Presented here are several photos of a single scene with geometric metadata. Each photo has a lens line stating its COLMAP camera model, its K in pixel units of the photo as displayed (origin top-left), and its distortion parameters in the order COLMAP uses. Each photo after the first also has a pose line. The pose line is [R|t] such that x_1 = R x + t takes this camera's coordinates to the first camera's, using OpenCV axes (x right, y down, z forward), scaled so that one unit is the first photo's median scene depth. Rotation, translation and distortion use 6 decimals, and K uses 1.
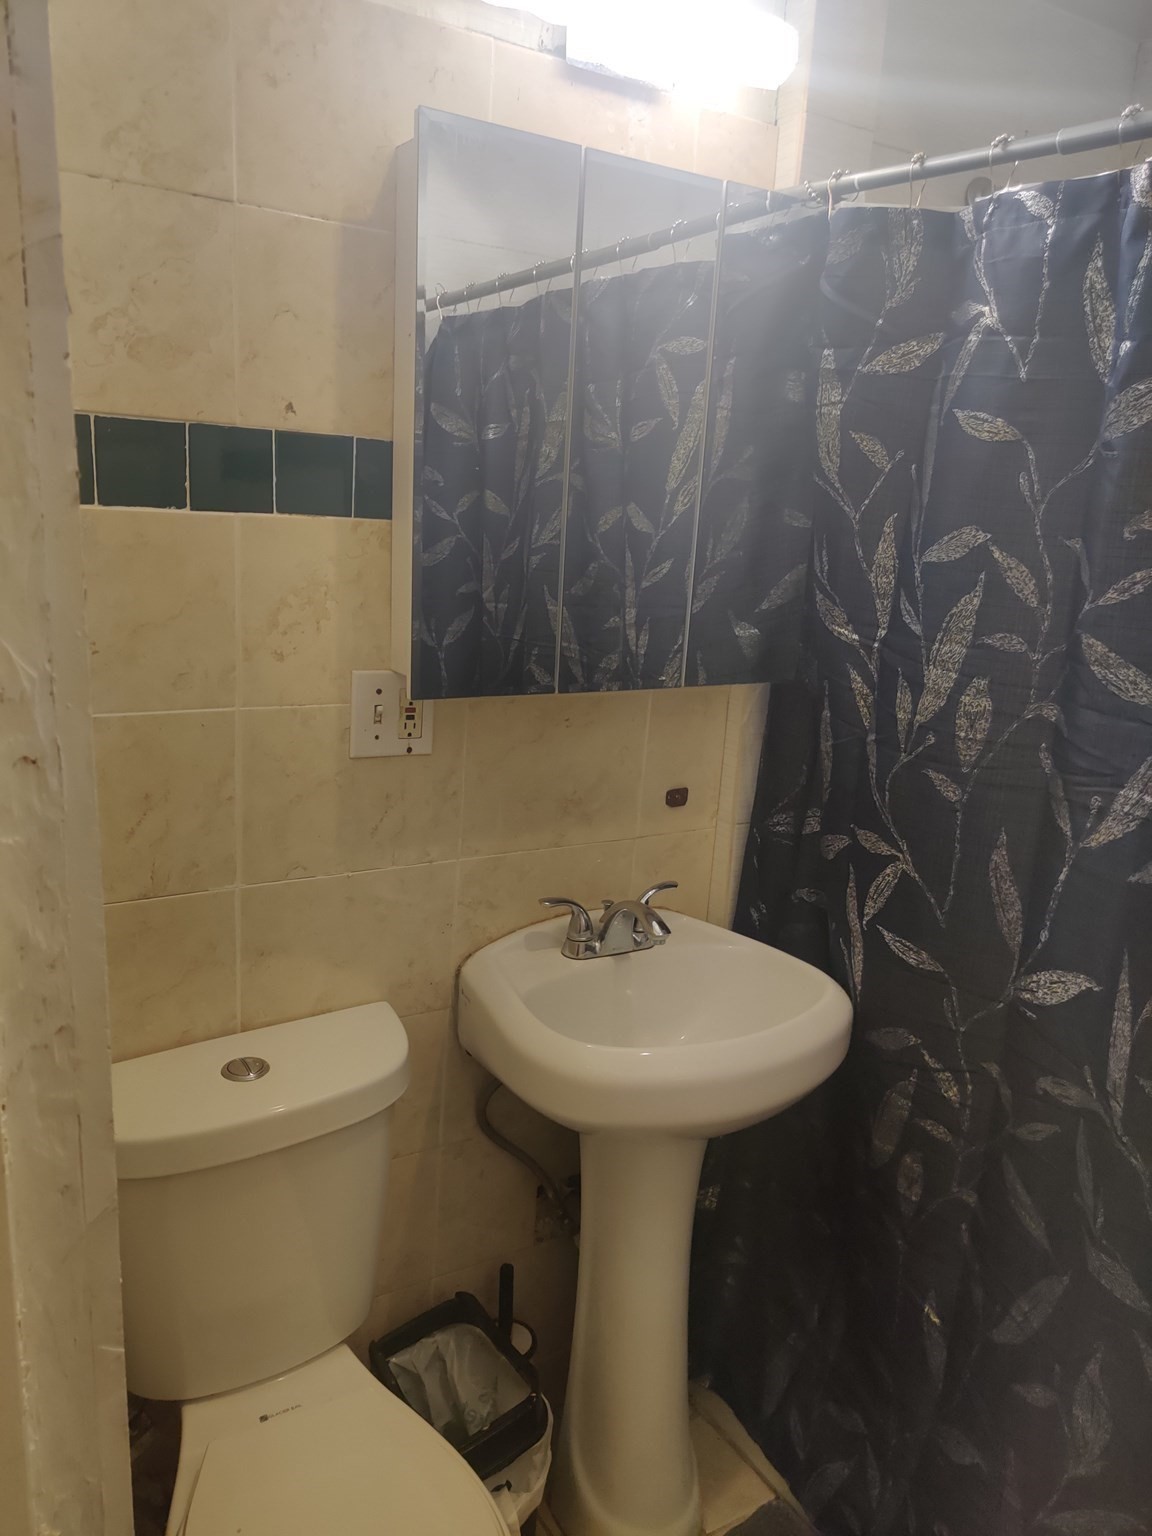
lens RADIAL K [[1154.0, 0, 583.1], [0, 1154.0, 778.5], [0, 0, 1]] dist [0.046139, -0.034286]
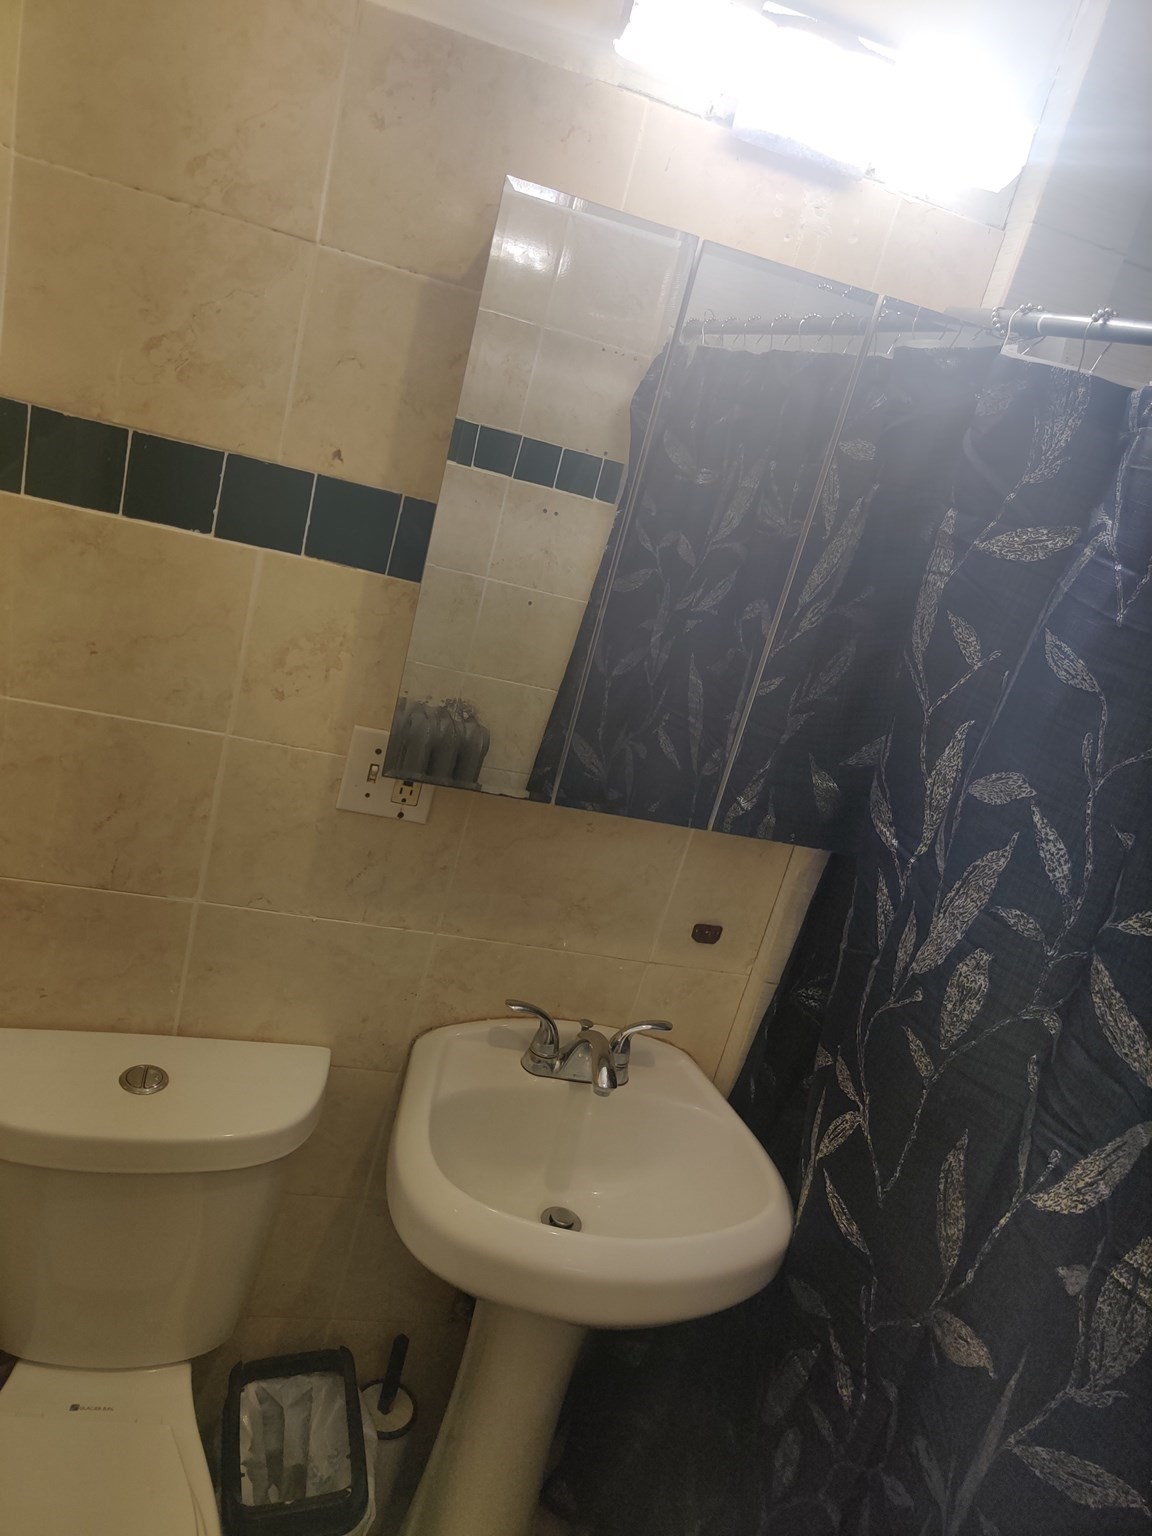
lens RADIAL K [[1154.0, 0, 581.3], [0, 1154.0, 771.2], [0, 0, 1]] dist [0.046139, -0.034286]
pose [[0.922473, 0.282669, -0.262947, 0.246149], [-0.275959, 0.959108, 0.062924, -0.172899], [0.269981, 0.014517, 0.962756, 0.123363]]
